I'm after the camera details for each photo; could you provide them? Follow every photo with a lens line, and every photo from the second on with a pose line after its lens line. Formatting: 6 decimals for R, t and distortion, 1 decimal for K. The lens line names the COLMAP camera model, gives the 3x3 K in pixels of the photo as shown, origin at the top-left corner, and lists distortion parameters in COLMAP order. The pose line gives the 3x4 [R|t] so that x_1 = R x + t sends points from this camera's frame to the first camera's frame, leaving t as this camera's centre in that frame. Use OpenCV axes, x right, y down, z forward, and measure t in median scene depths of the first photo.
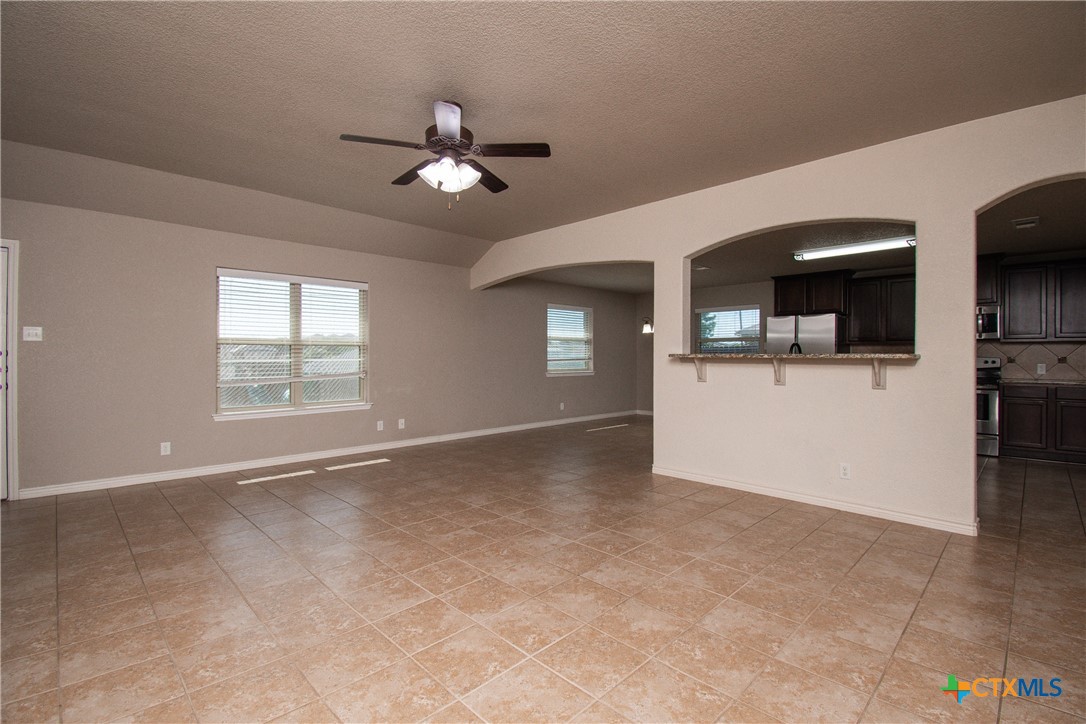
lens RADIAL K [[493.7, 0, 545.5], [0, 493.7, 357.2], [0, 0, 1]] dist [0.001843, -0.016513]
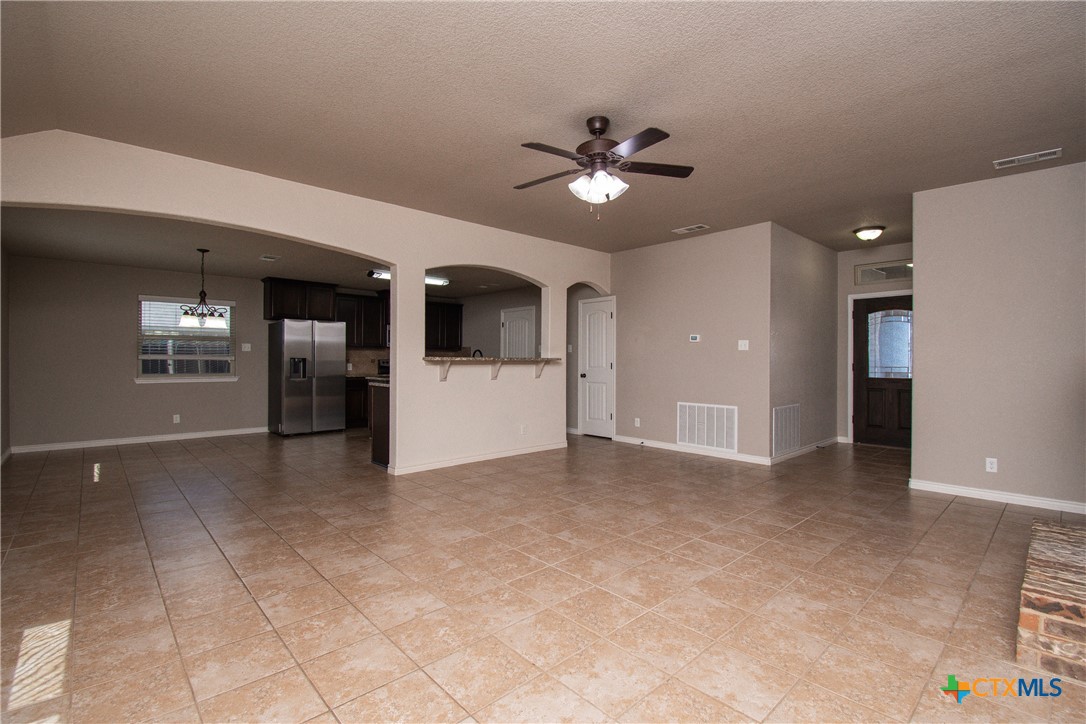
lens RADIAL K [[493.7, 0, 545.5], [0, 493.7, 357.2], [0, 0, 1]] dist [0.001843, -0.016513]
pose [[0.032495, 0.002287, 0.999469, -1.046636], [0.001325, 0.999996, -0.002331, -0.003749], [-0.999471, 0.001400, 0.032492, 0.904564]]
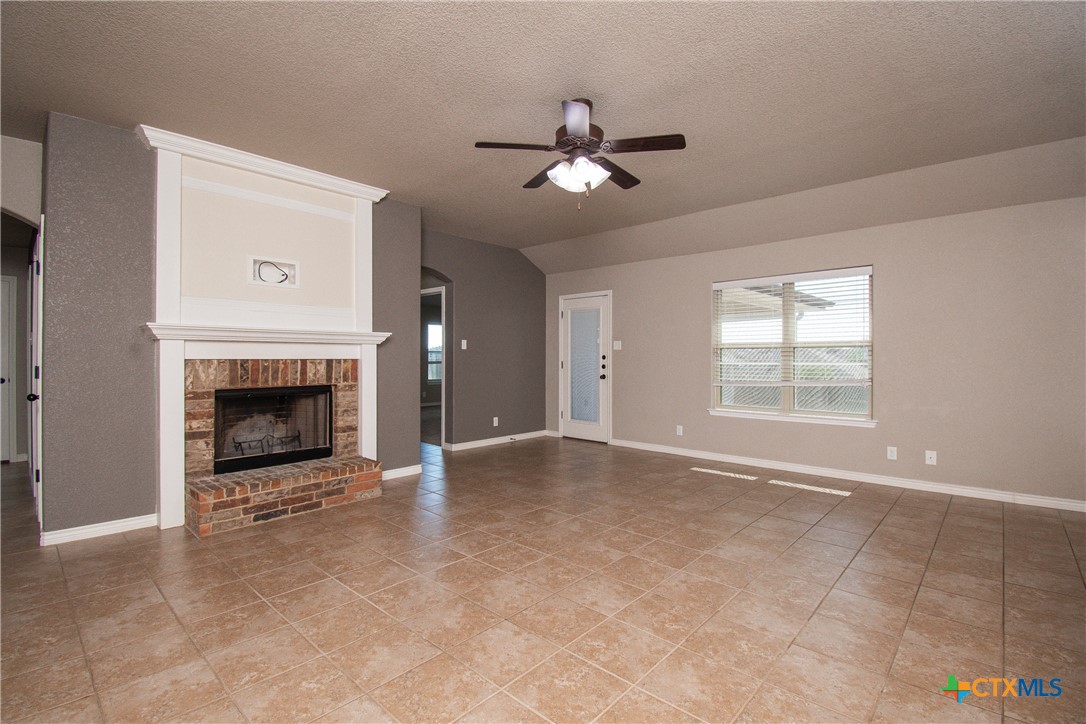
lens RADIAL K [[500.0, 0, 540.8], [0, 500.0, 351.7], [0, 0, 1]] dist [0.020055, -0.019130]
pose [[0.037276, -0.013359, -0.999216, 0.673987], [-0.006575, 0.999886, -0.013614, -0.000475], [0.999283, 0.007077, 0.037184, 0.745015]]
